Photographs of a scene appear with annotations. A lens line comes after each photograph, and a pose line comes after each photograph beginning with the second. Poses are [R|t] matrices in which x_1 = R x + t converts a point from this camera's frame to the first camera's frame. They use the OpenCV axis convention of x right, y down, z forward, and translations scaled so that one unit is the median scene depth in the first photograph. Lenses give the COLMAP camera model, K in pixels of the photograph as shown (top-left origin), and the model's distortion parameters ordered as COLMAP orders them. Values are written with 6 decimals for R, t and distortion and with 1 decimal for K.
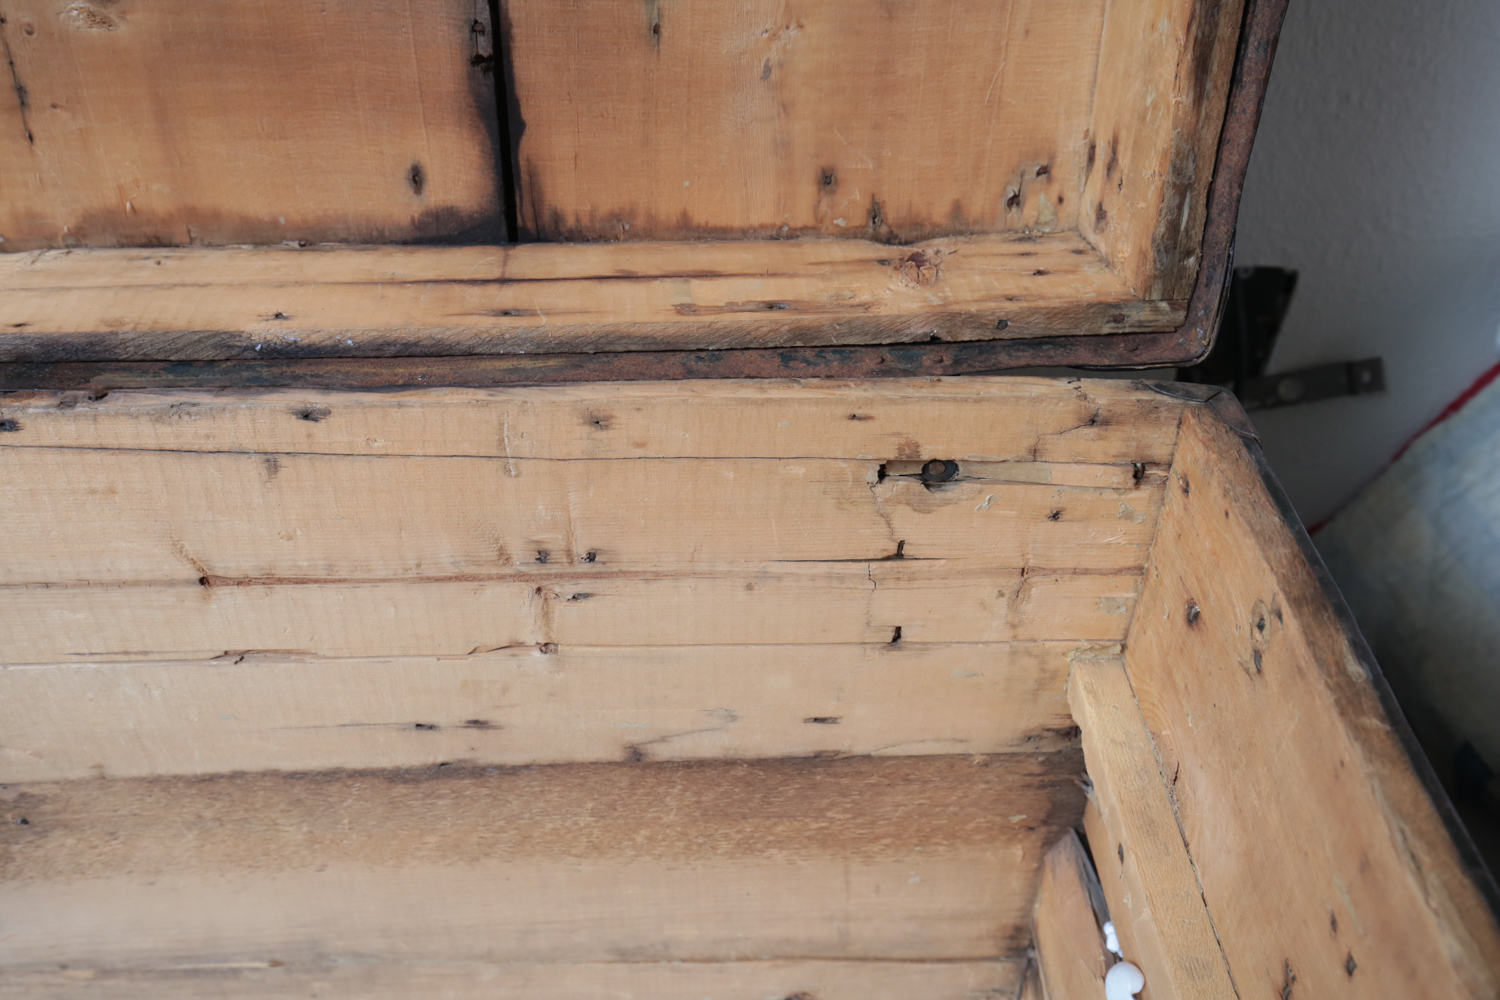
lens RADIAL K [[1419.0, 0, 750.0], [0, 1419.0, 500.0], [0, 0, 1]] dist [0.033781, 0.013011]
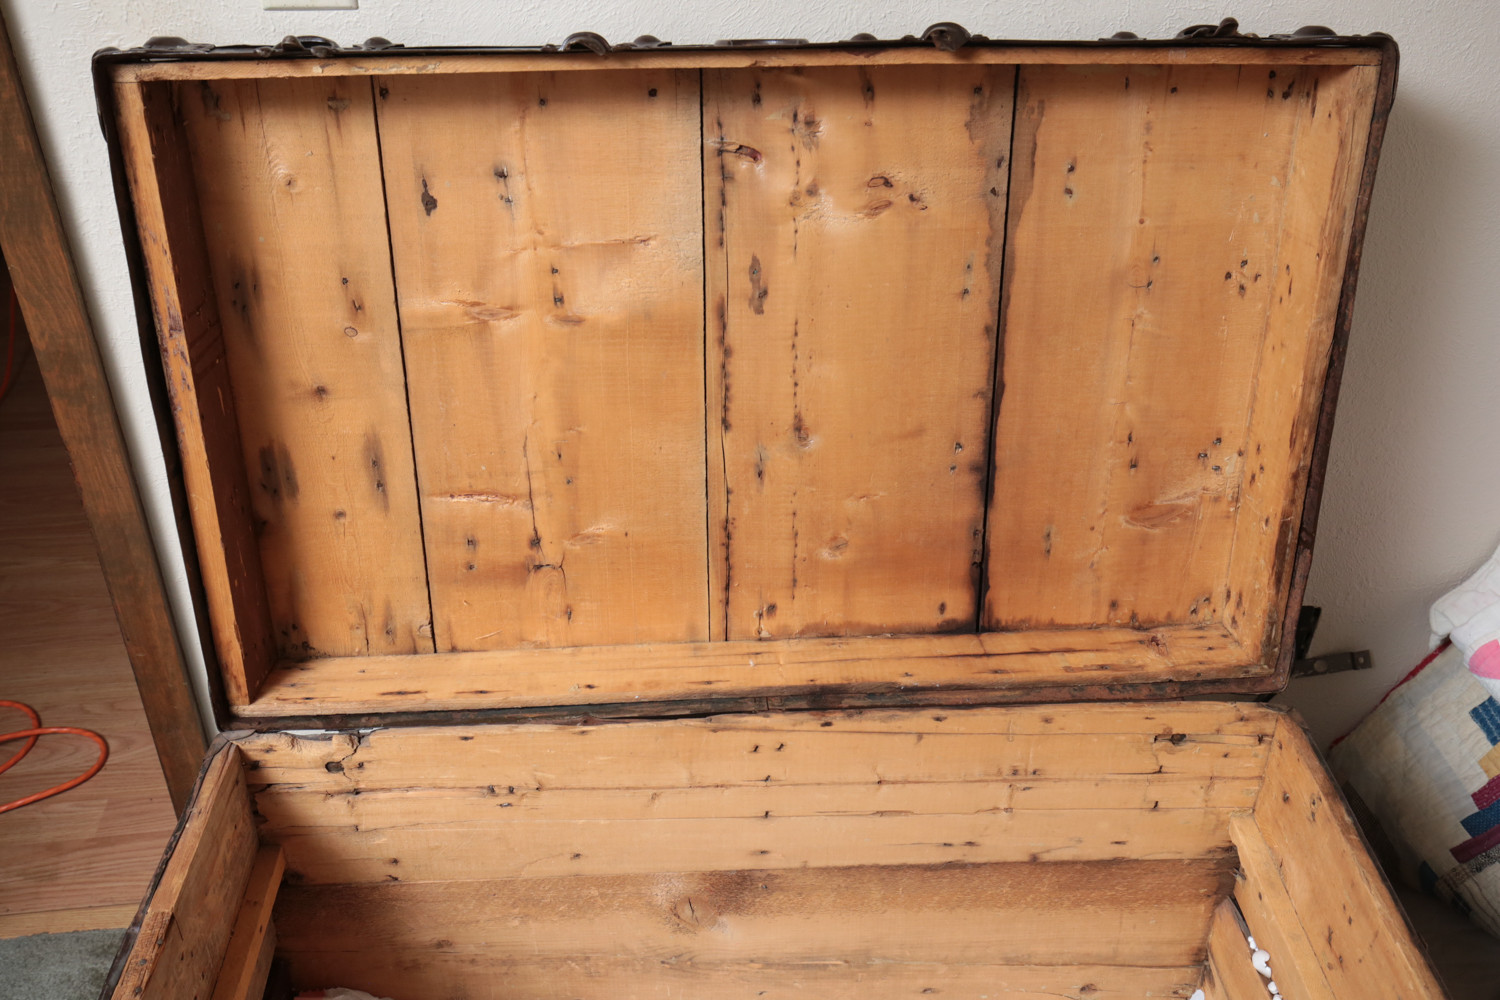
lens RADIAL K [[1419.0, 0, 750.0], [0, 1419.0, 500.0], [0, 0, 1]] dist [0.033781, 0.013011]
pose [[0.999792, -0.005794, -0.019559, -0.510541], [0.003654, 0.994173, -0.107731, -0.152115], [0.020070, 0.107637, 0.993988, -1.387546]]
